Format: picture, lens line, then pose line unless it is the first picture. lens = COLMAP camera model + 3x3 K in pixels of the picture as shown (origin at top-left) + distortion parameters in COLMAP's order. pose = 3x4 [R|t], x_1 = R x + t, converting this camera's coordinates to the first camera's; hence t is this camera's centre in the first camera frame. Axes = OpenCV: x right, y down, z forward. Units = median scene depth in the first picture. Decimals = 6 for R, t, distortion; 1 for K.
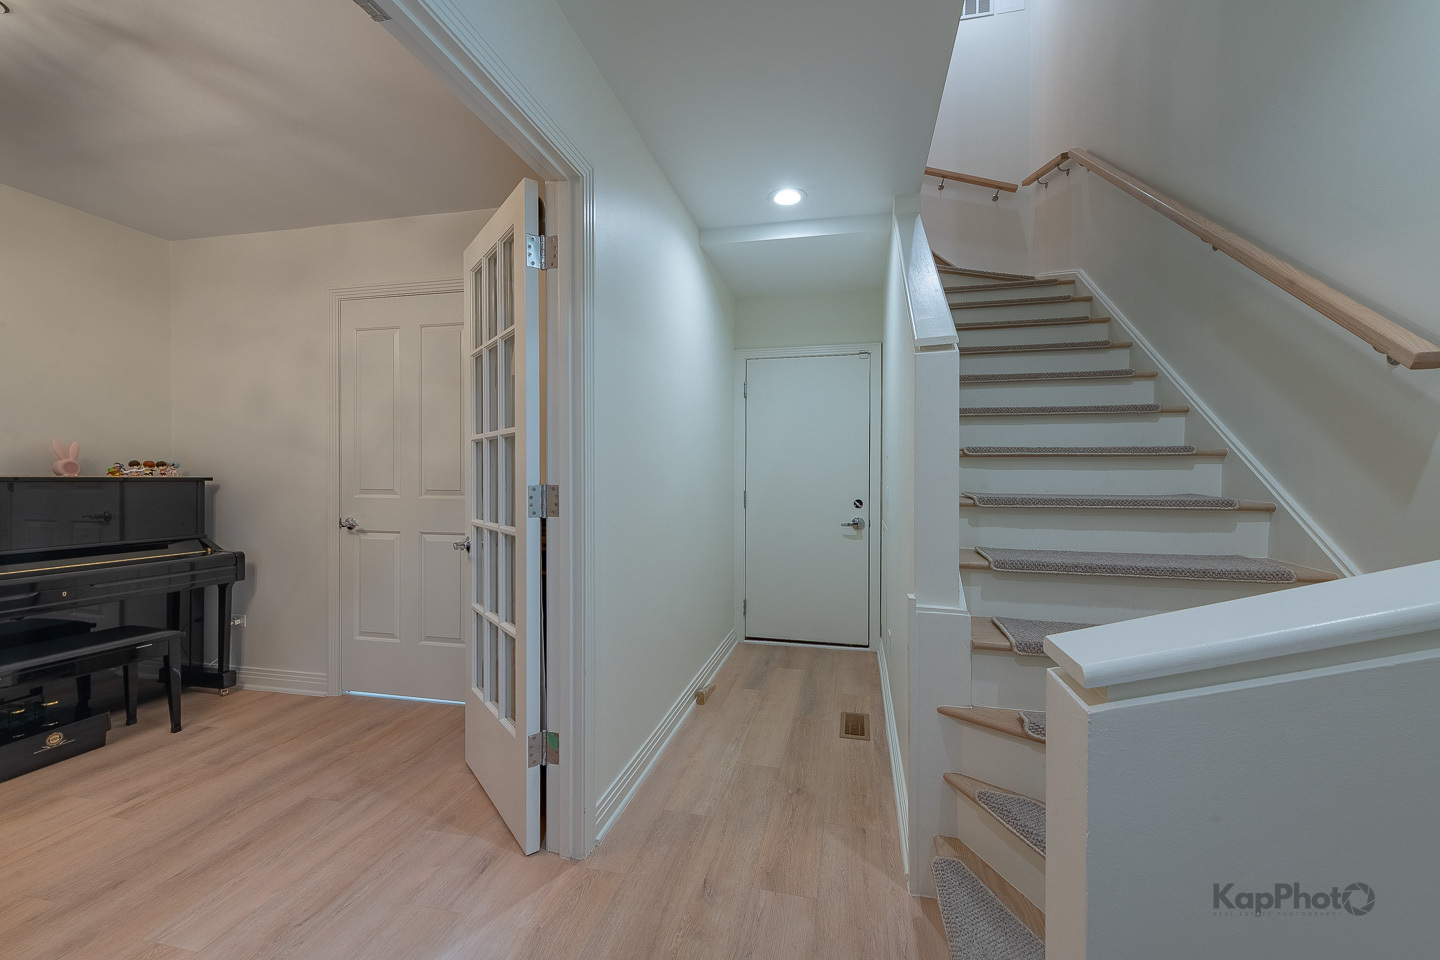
lens RADIAL K [[574.8, 0, 718.5], [0, 574.8, 472.2], [0, 0, 1]] dist [0.020339, -0.005841]
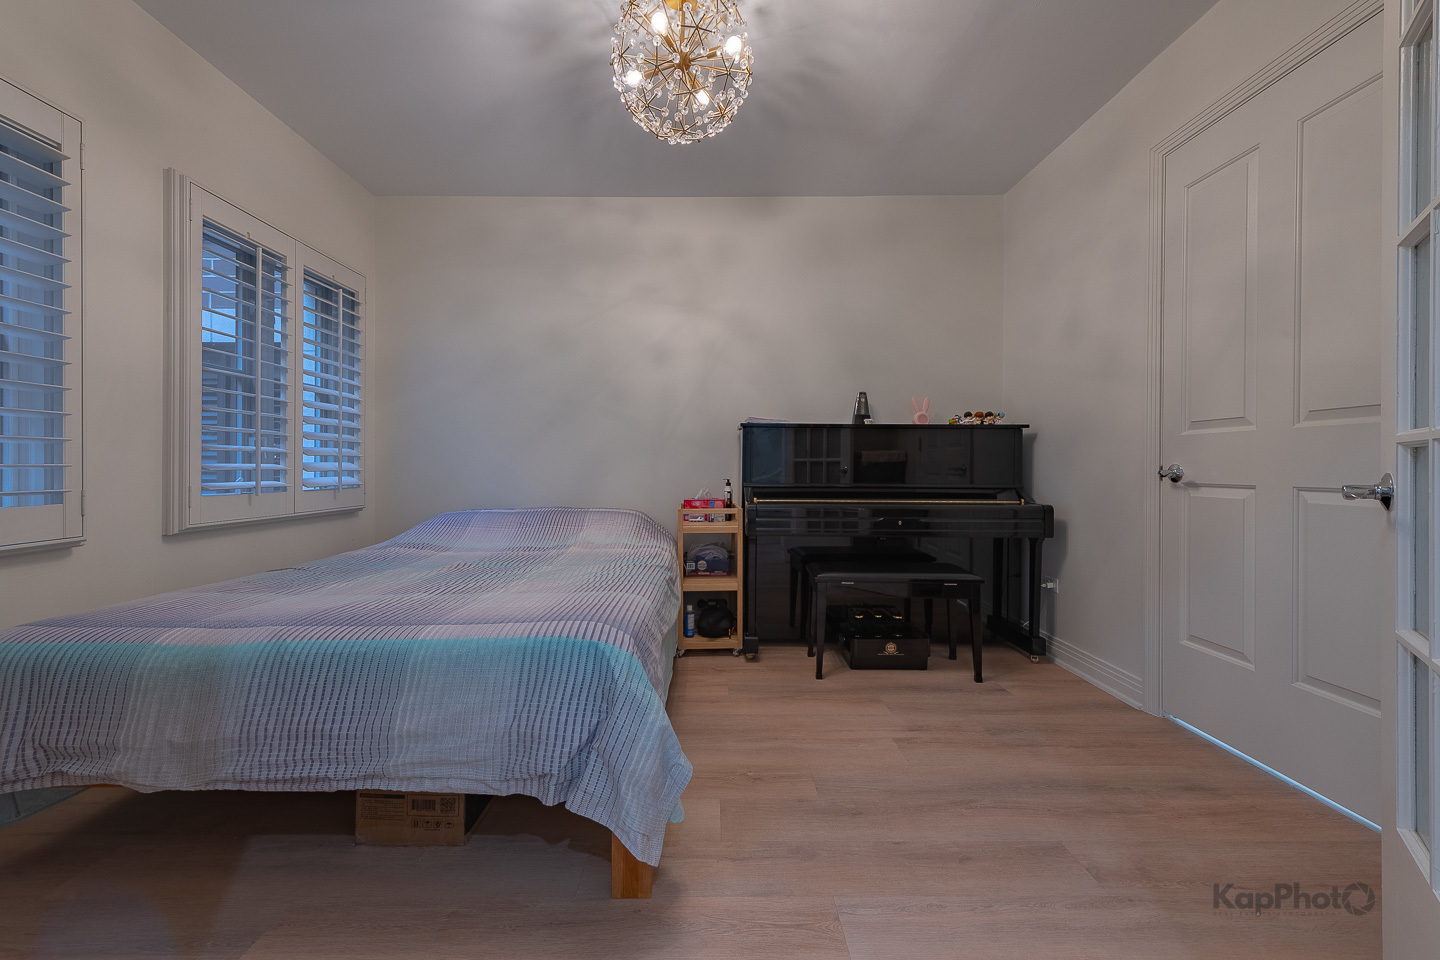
lens RADIAL K [[574.8, 0, 718.5], [0, 574.8, 472.2], [0, 0, 1]] dist [0.020339, -0.005841]
pose [[0.239048, 0.003048, -0.971003, -0.106089], [0.004768, 0.999979, 0.004313, 0.089890], [0.970996, -0.005661, 0.239029, 0.340642]]
